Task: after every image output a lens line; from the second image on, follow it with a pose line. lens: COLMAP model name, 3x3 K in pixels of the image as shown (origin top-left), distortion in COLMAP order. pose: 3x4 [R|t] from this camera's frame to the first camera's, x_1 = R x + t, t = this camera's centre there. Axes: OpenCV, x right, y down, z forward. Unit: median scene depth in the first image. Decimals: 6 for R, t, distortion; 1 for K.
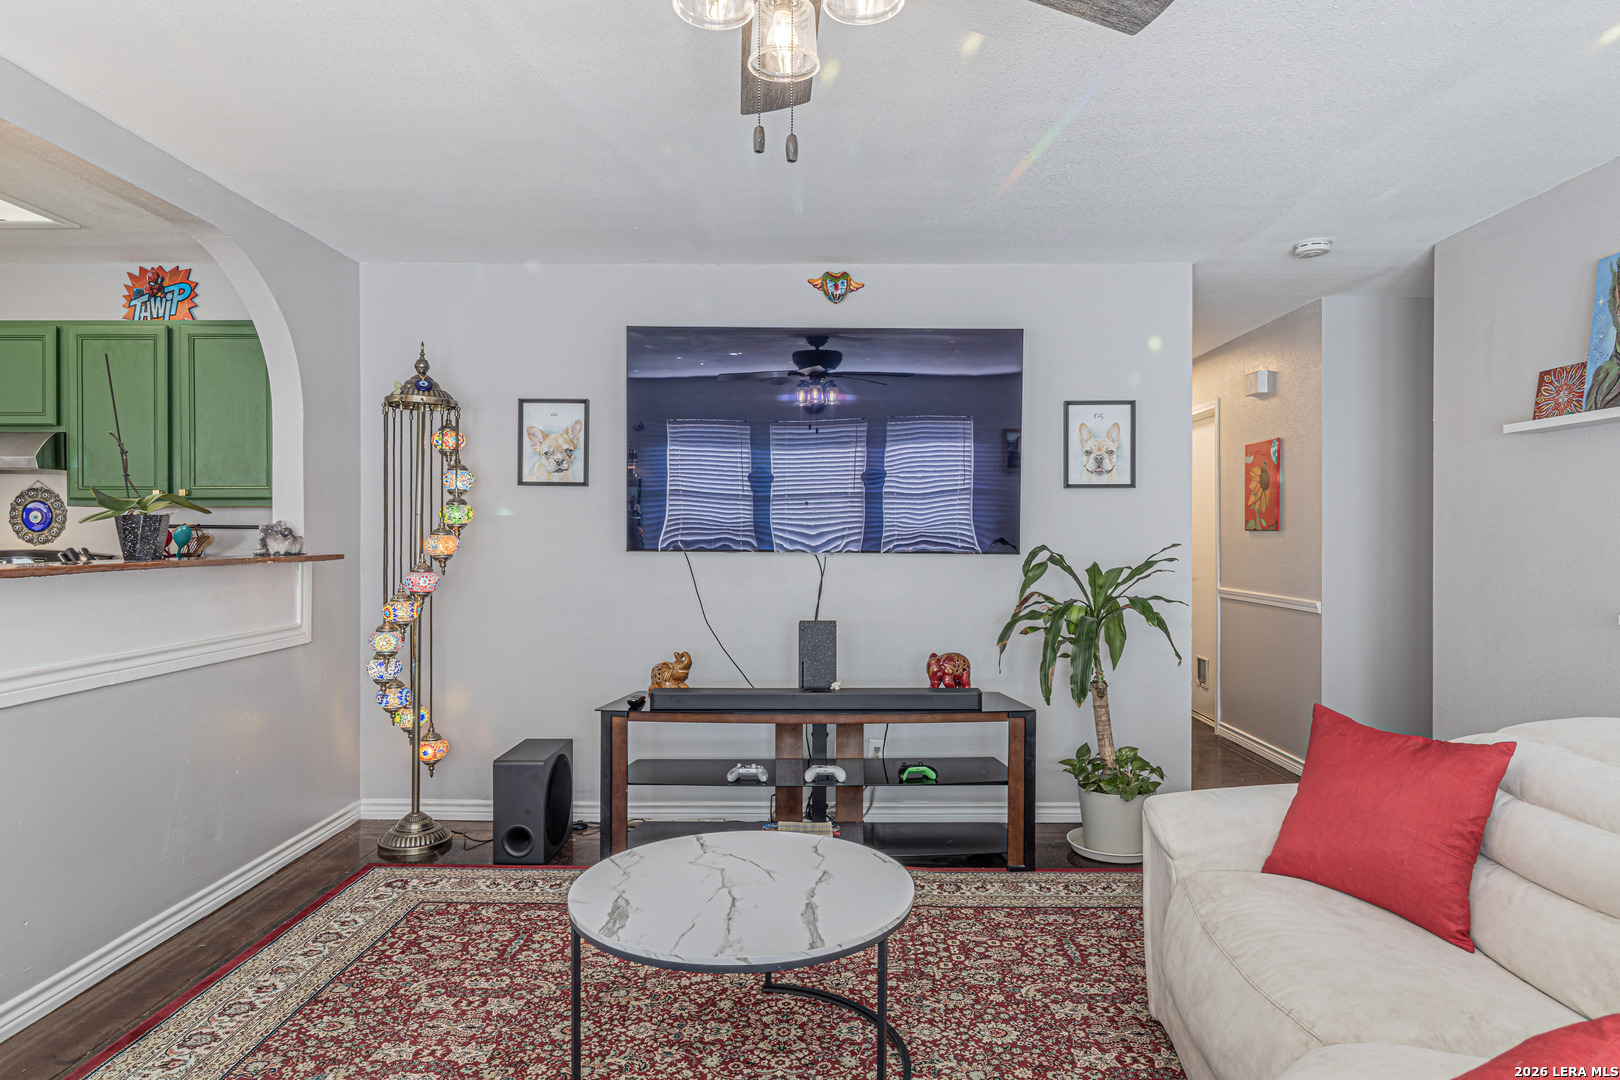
lens RADIAL K [[954.4, 0, 818.3], [0, 954.4, 533.8], [0, 0, 1]] dist [0.002033, -0.000651]
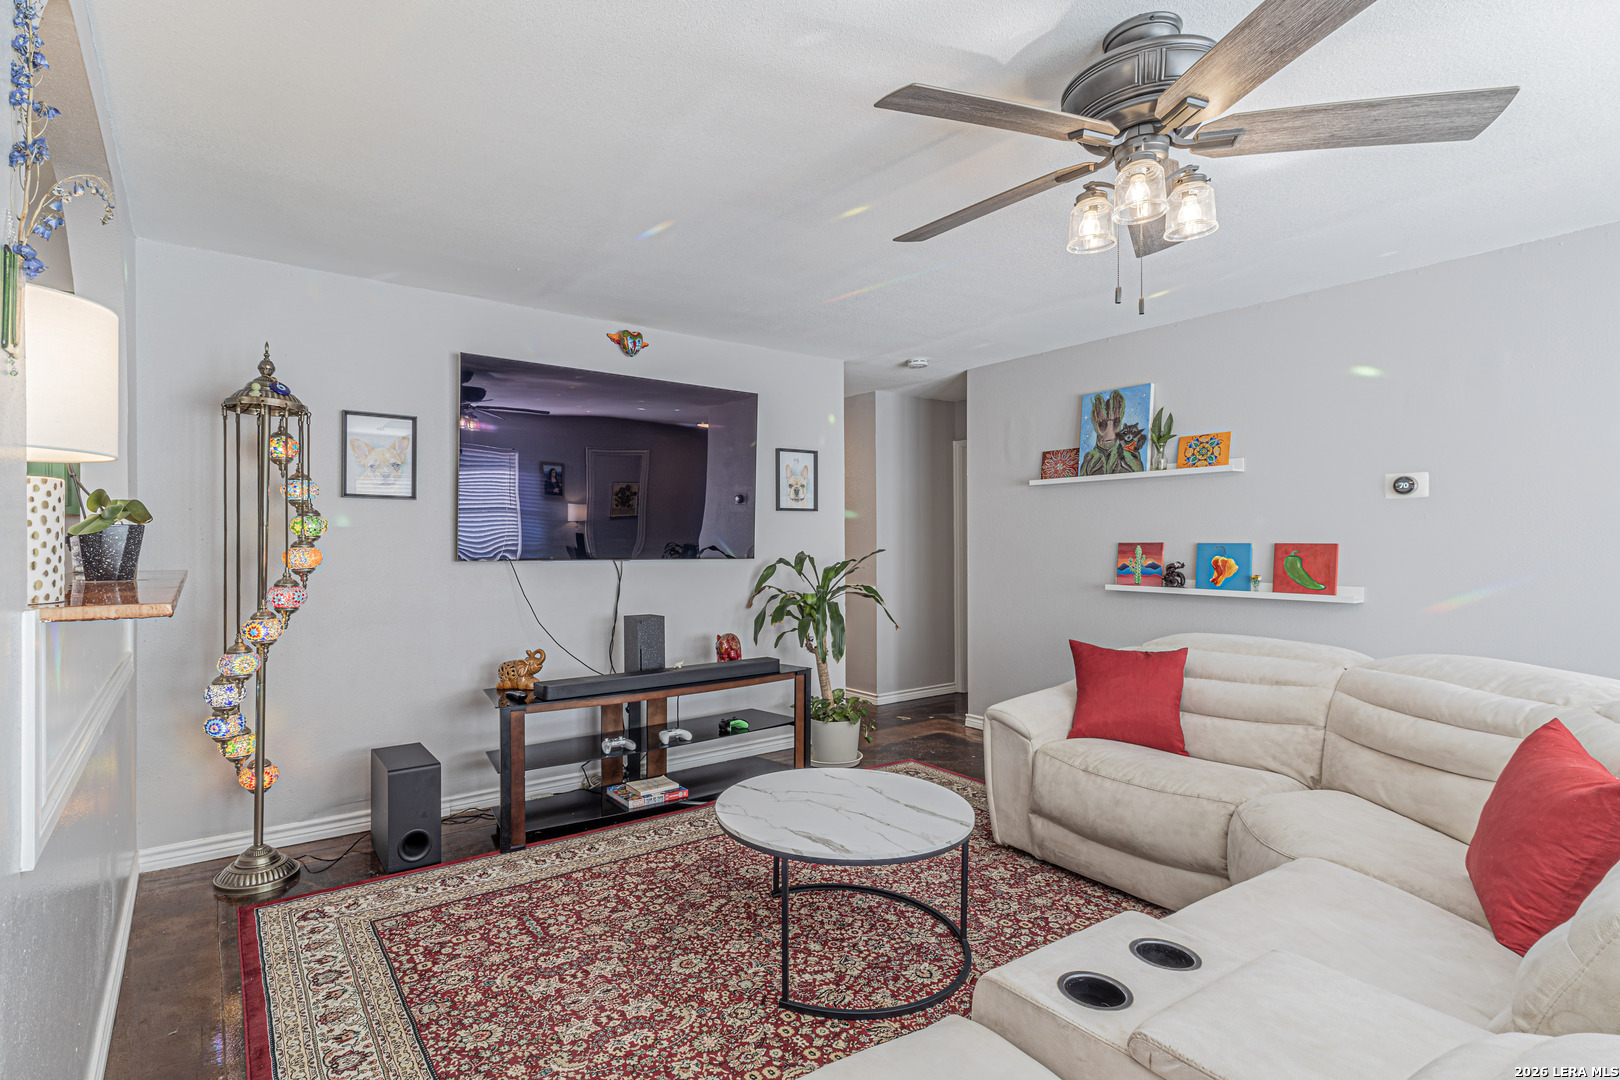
lens RADIAL K [[781.5, 0, 736.6], [0, 781.5, 540.4], [0, 0, 1]] dist [0.007399, 0.000558]
pose [[0.820837, -0.002409, 0.571157, -0.478357], [0.004648, 0.999986, -0.002463, -0.001812], [-0.571143, 0.004676, 0.820837, 0.104256]]
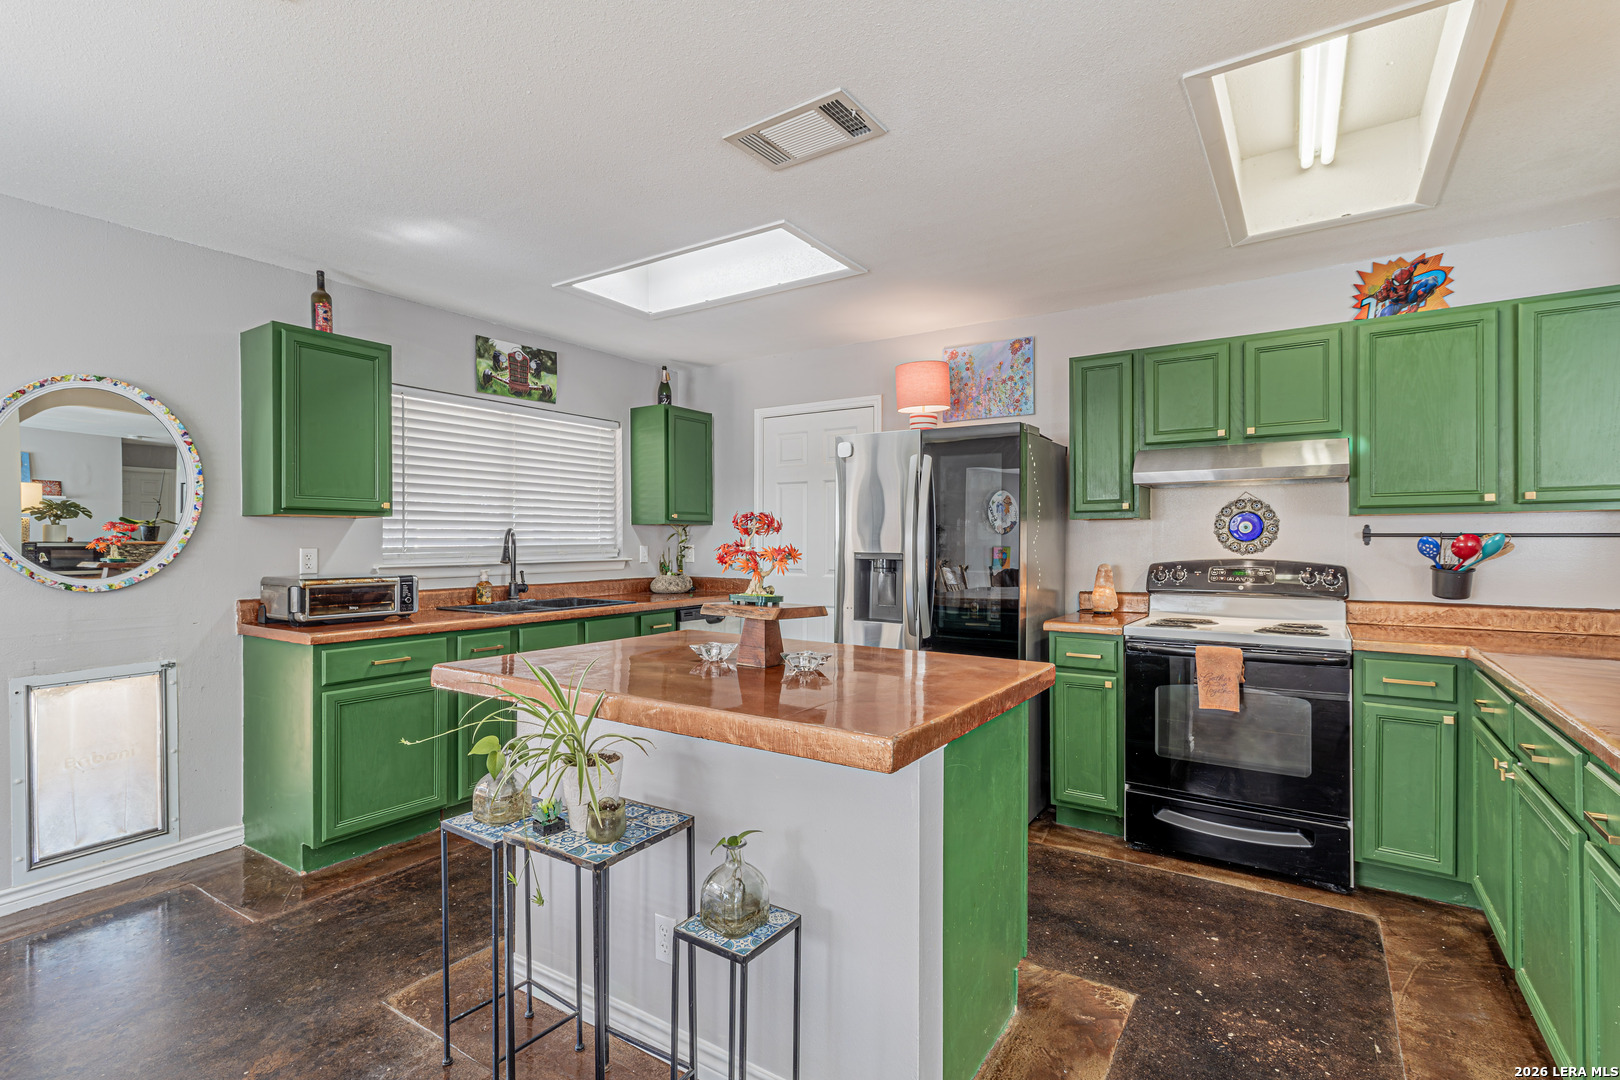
lens RADIAL K [[758.8, 0, 823.3], [0, 758.8, 541.3], [0, 0, 1]] dist [0.005423, 0.000851]
pose [[0.844801, -0.004947, -0.535058, -0.839942], [0.003920, 0.999988, -0.003057, -0.002189], [0.535066, 0.000485, 0.844810, 0.073281]]
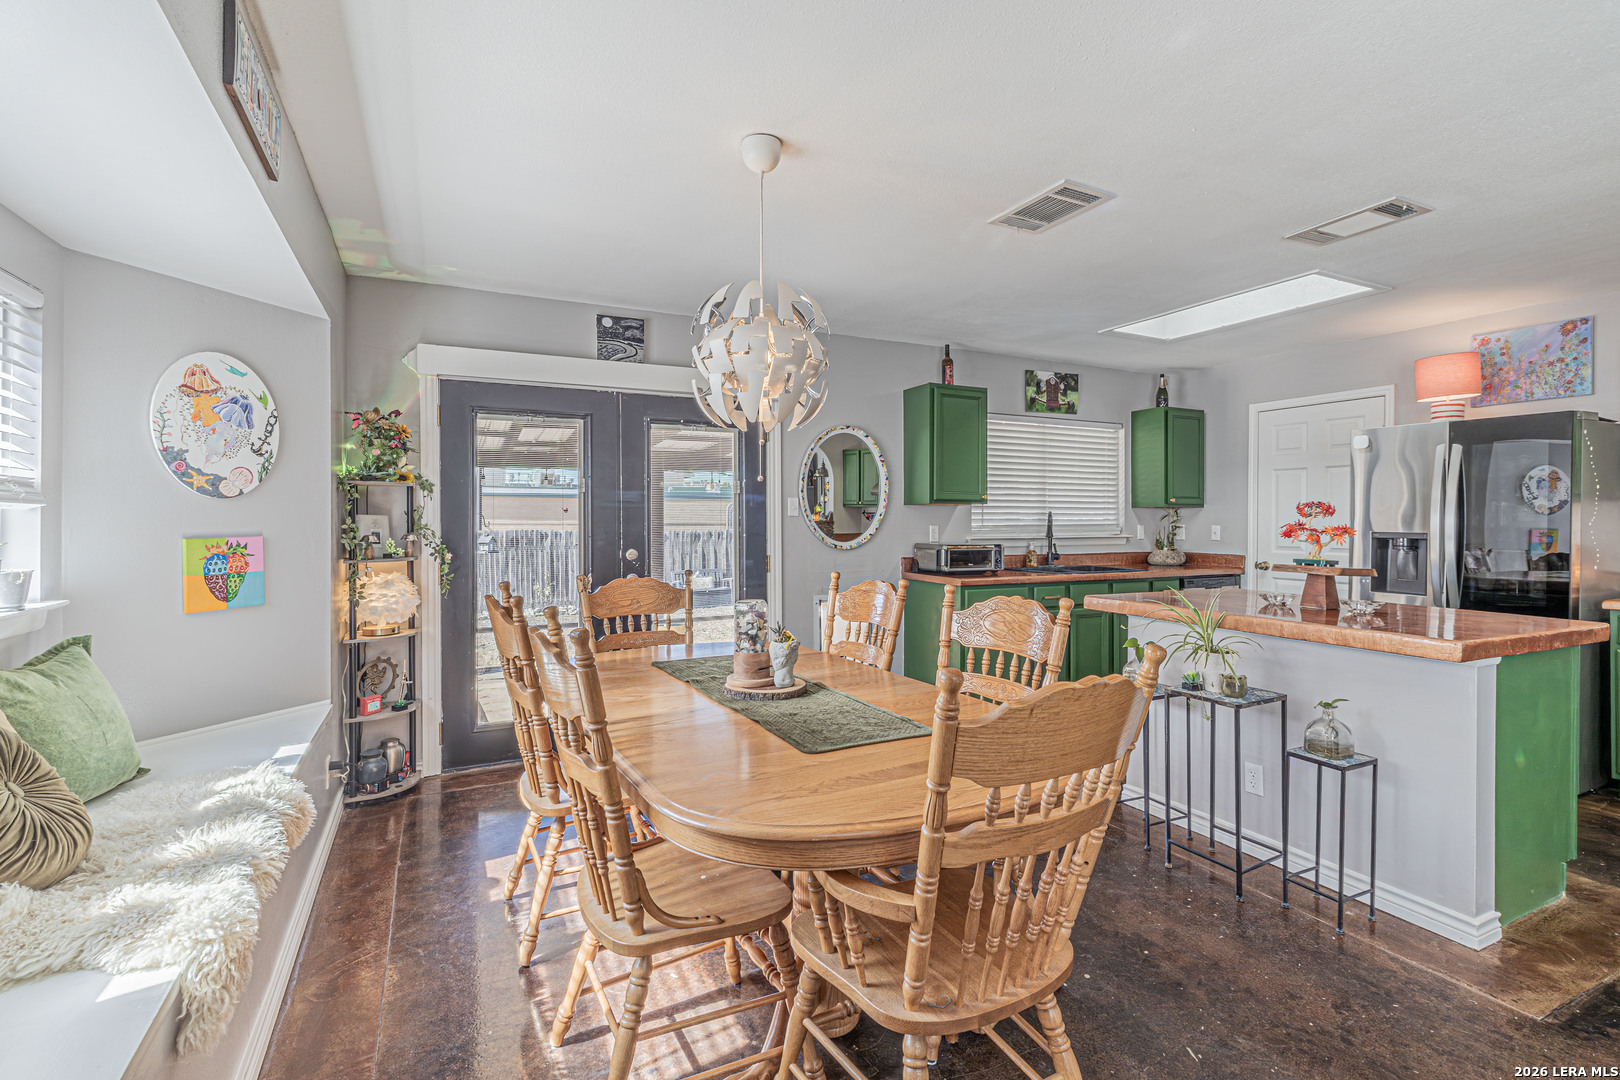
lens RADIAL K [[757.3, 0, 822.4], [0, 757.3, 523.4], [0, 0, 1]] dist [0.006261, 0.001080]
pose [[0.462473, -0.000440, -0.886633, -0.717941], [-0.001109, 0.999999, -0.001075, -0.001092], [0.886633, 0.001480, 0.462472, -0.295613]]
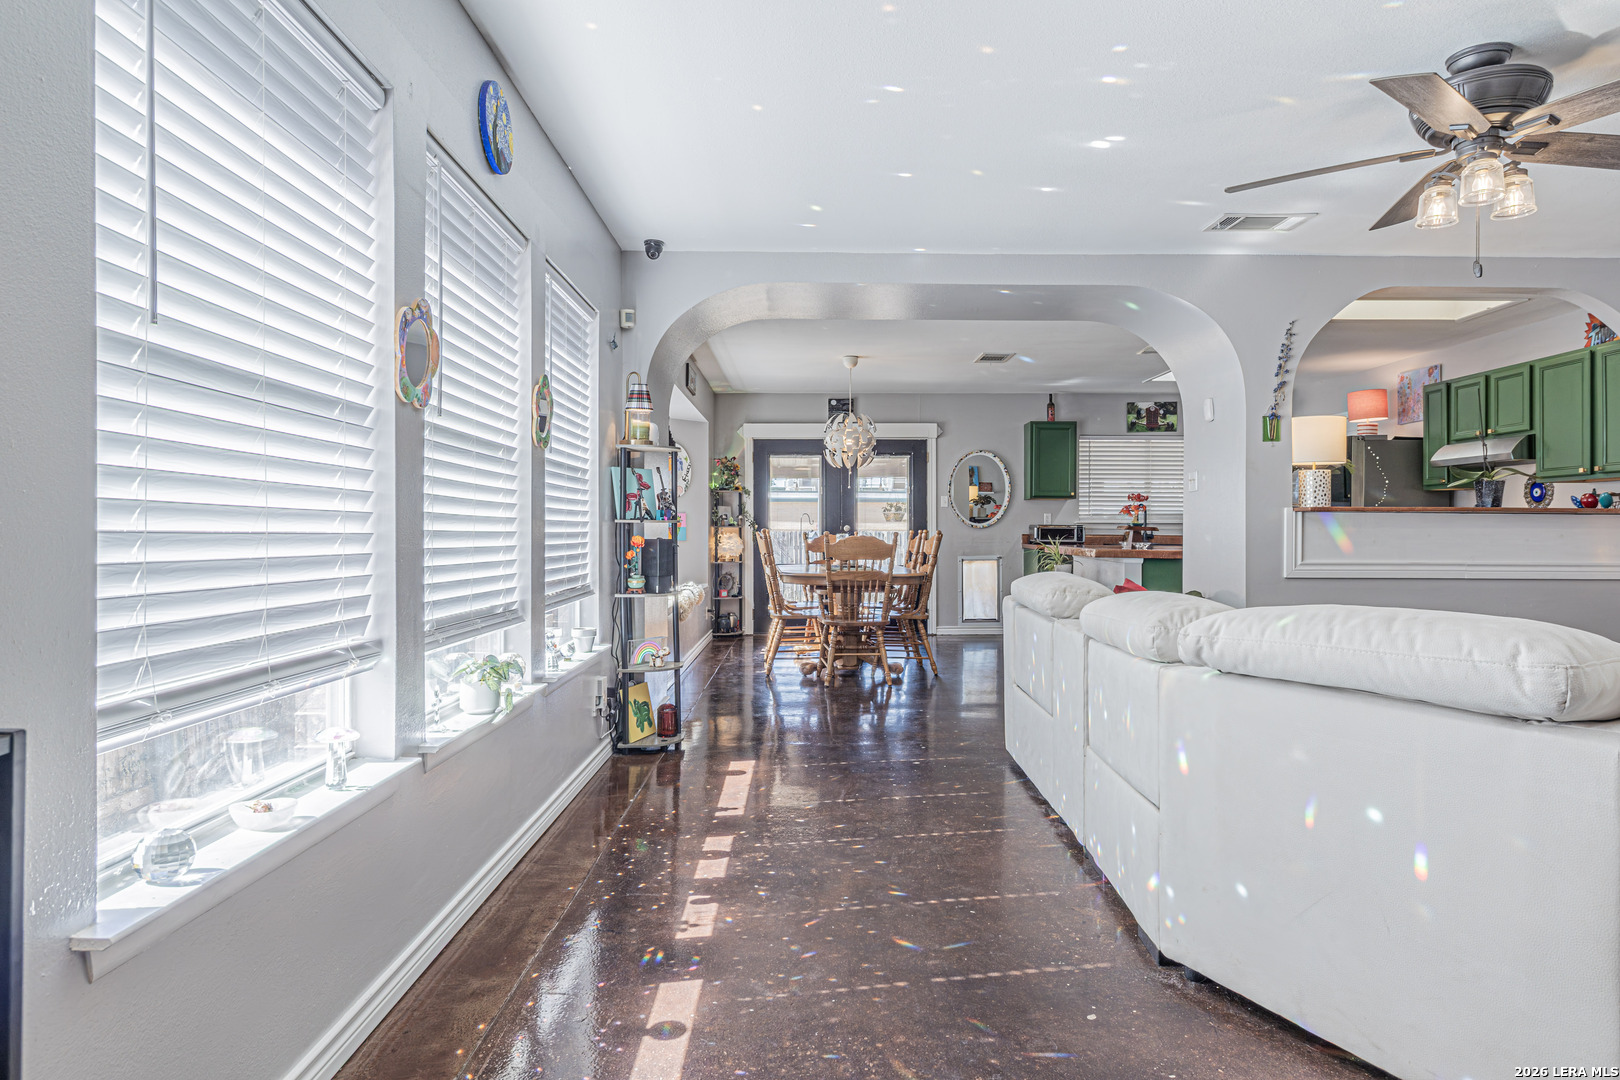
lens RADIAL K [[954.4, 0, 818.3], [0, 954.4, 533.8], [0, 0, 1]] dist [0.002033, -0.000651]
pose [[0.019910, -0.000038, -0.999802, 0.698295], [-0.006303, 0.999980, -0.000164, 0.059163], [0.999782, 0.006305, 0.019910, -0.159049]]
